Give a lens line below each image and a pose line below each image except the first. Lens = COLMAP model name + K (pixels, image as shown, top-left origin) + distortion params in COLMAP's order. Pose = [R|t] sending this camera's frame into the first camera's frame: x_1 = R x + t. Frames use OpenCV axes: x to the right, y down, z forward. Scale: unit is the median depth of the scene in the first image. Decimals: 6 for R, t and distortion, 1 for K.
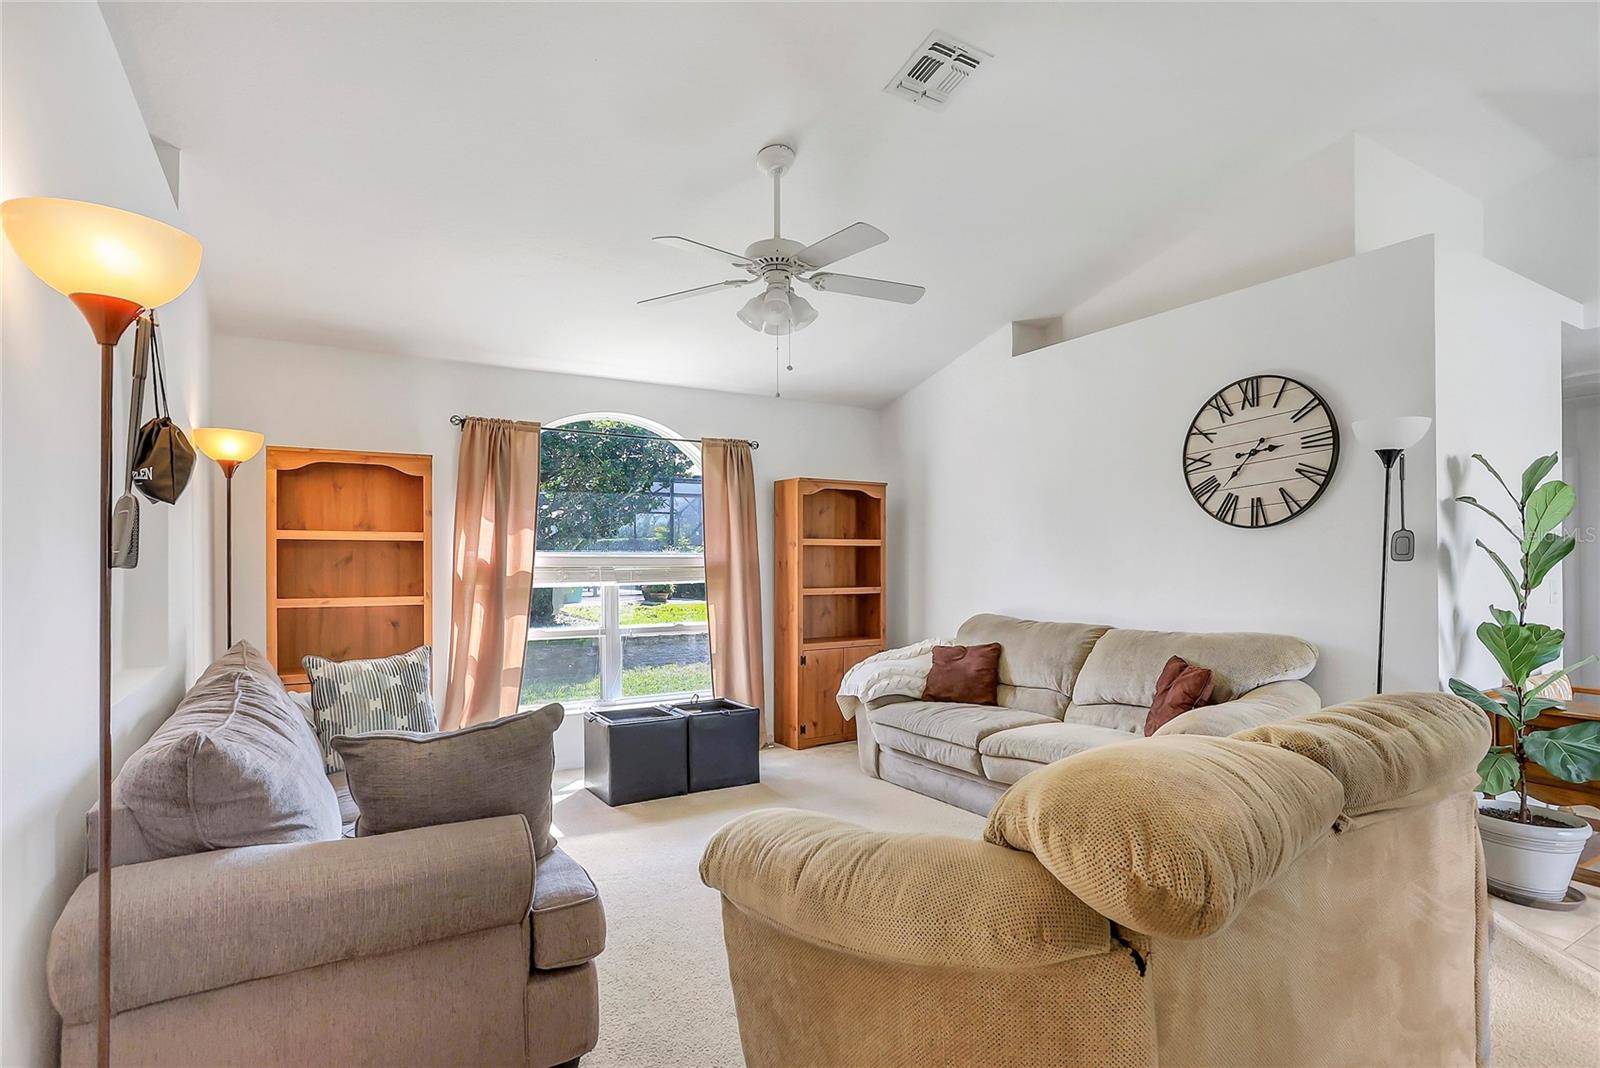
lens RADIAL K [[818.6, 0, 781.3], [0, 818.6, 563.1], [0, 0, 1]] dist [-0.031056, 0.018439]
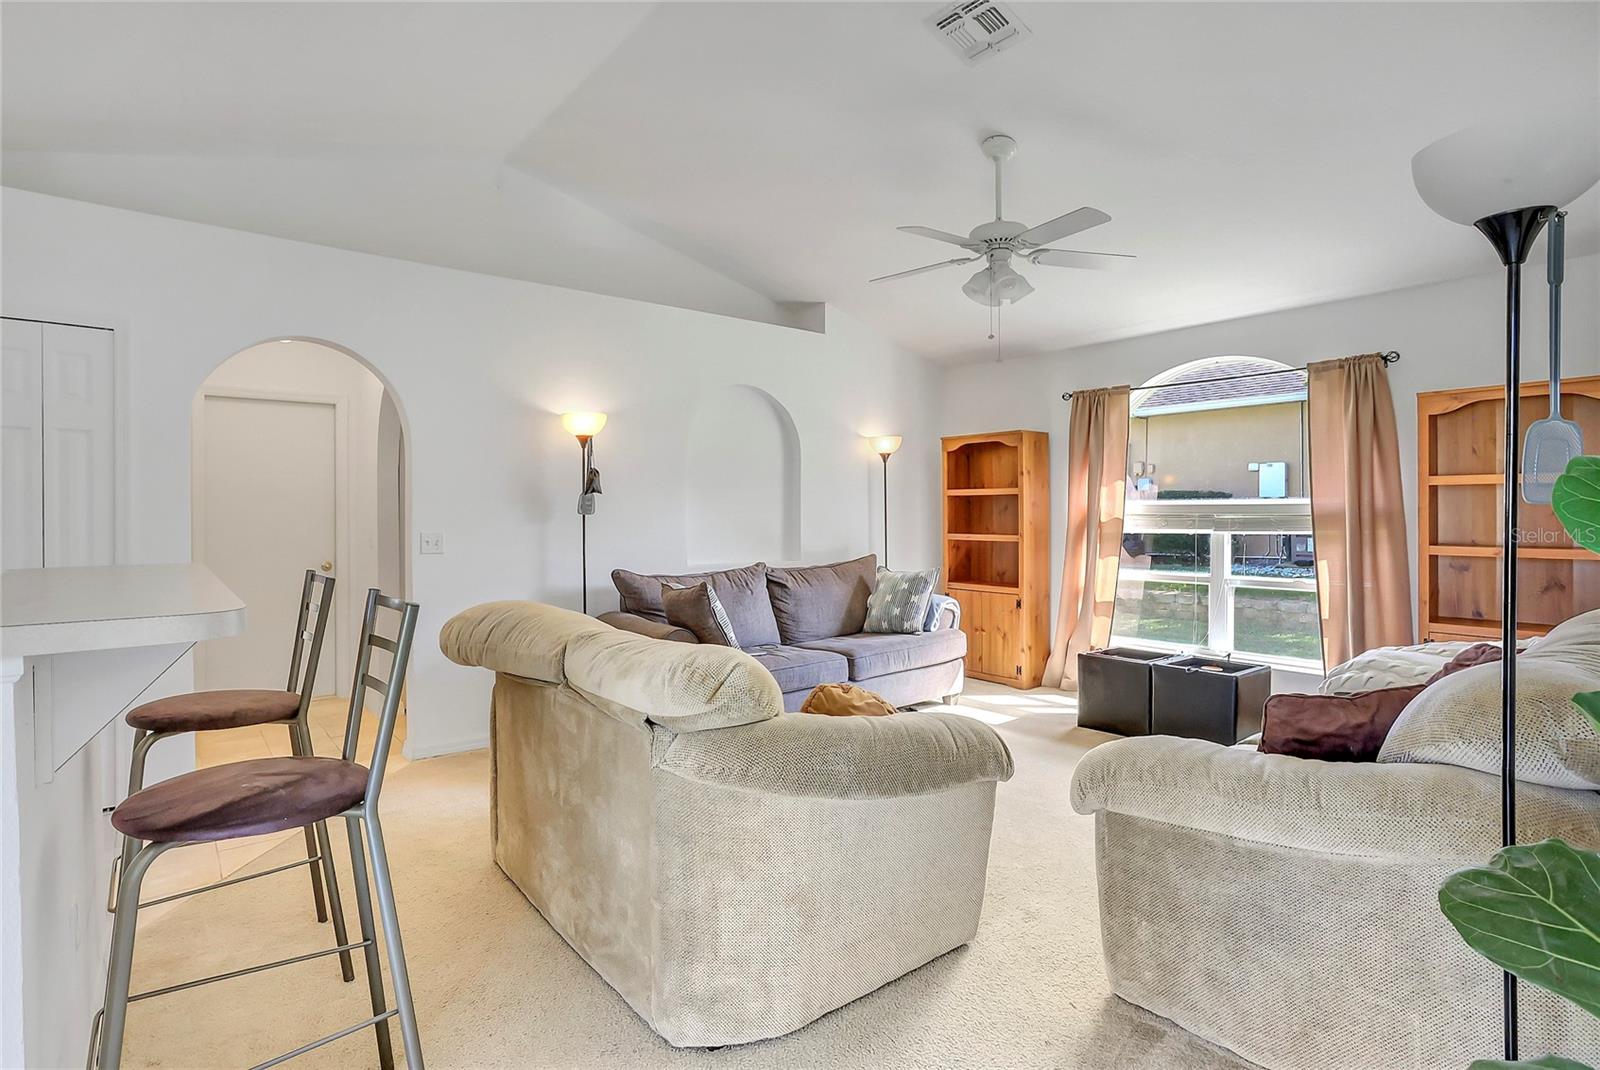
lens RADIAL K [[818.6, 0, 797.0], [0, 818.6, 517.7], [0, 0, 1]] dist [-0.031056, 0.018439]
pose [[0.116157, 0.008744, -0.993192, 0.927147], [0.000150, 0.999961, 0.008821, -0.000617], [0.993231, -0.001174, 0.116152, 0.512712]]
